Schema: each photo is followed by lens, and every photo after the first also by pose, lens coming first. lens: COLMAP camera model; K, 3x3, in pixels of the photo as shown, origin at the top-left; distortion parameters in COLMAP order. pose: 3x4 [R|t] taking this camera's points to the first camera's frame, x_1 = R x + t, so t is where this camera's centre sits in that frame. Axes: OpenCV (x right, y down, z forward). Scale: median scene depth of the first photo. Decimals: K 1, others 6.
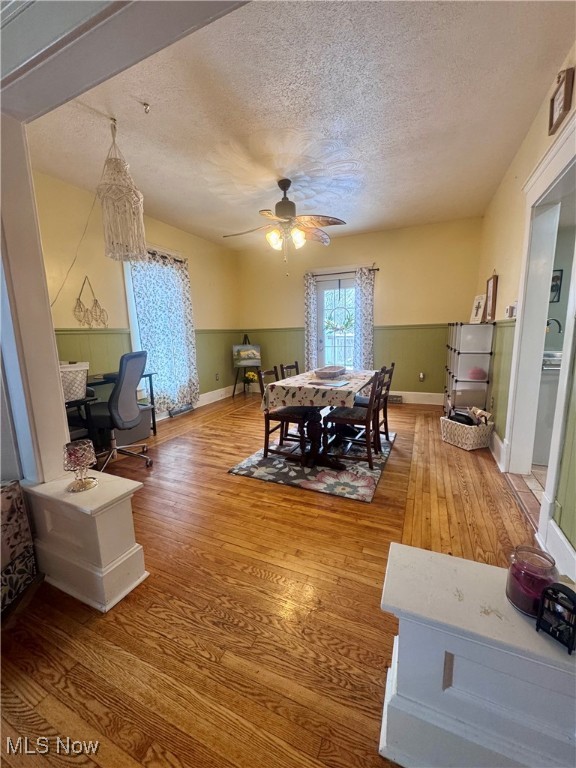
lens RADIAL K [[304.5, 0, 288.0], [0, 304.5, 384.0], [0, 0, 1]] dist [-0.001977, -0.000311]
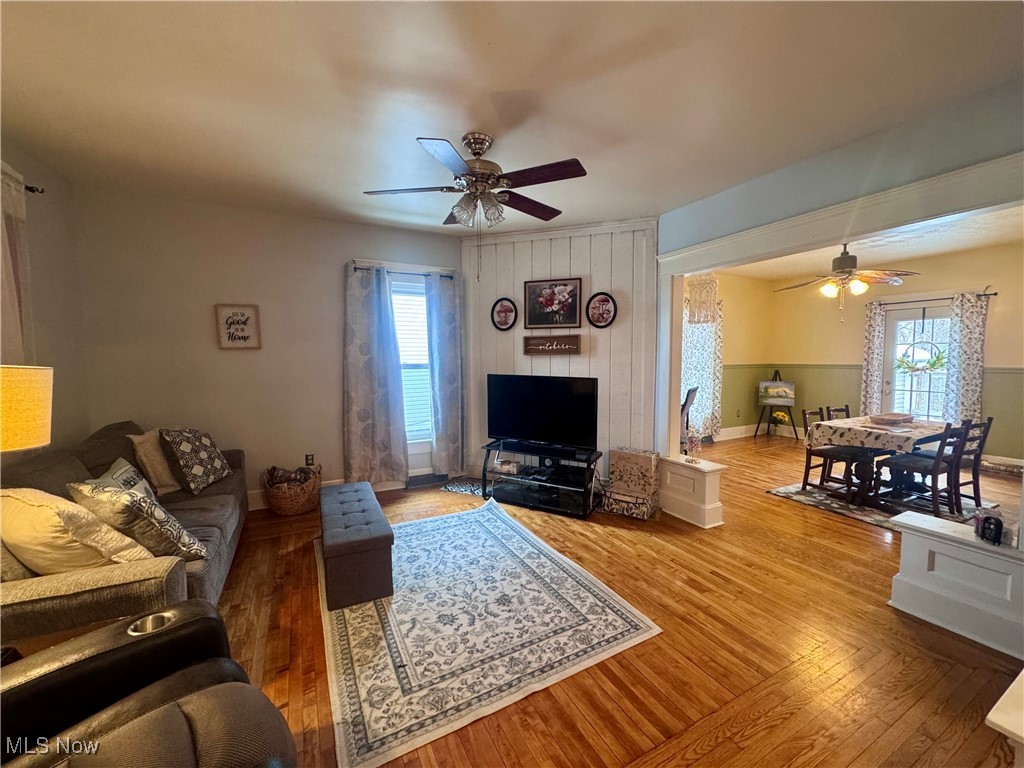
lens RADIAL K [[406.0, 0, 512.0], [0, 406.0, 384.0], [0, 0, 1]] dist [-0.001977, -0.000311]
pose [[0.785793, 0.061443, -0.615430, -0.024835], [-0.116917, 0.991869, -0.050257, 0.059540], [0.607339, 0.111446, 0.786587, -0.811133]]
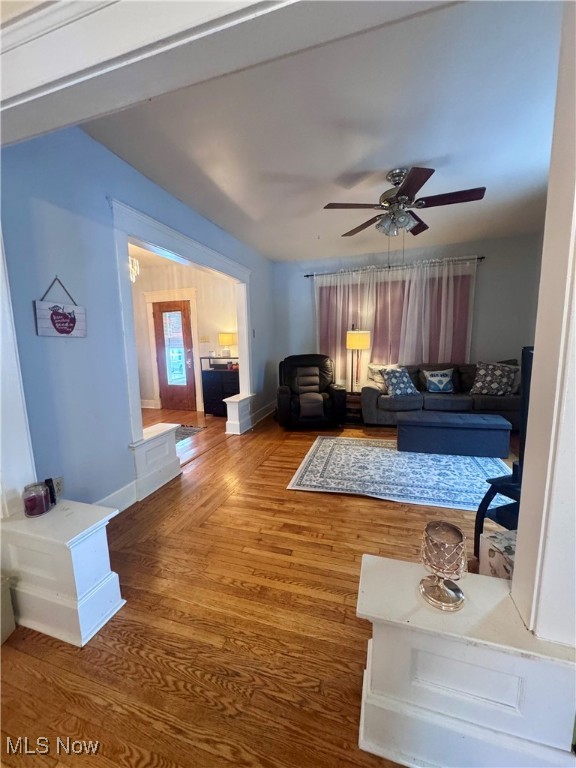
lens RADIAL K [[304.5, 0, 288.0], [0, 304.5, 384.0], [0, 0, 1]] dist [-0.001977, -0.000311]
pose [[-0.991858, 0.062872, -0.110750, -0.151117], [0.026803, 0.953218, 0.301094, -0.145477], [0.124499, 0.295674, -0.947141, 0.710264]]
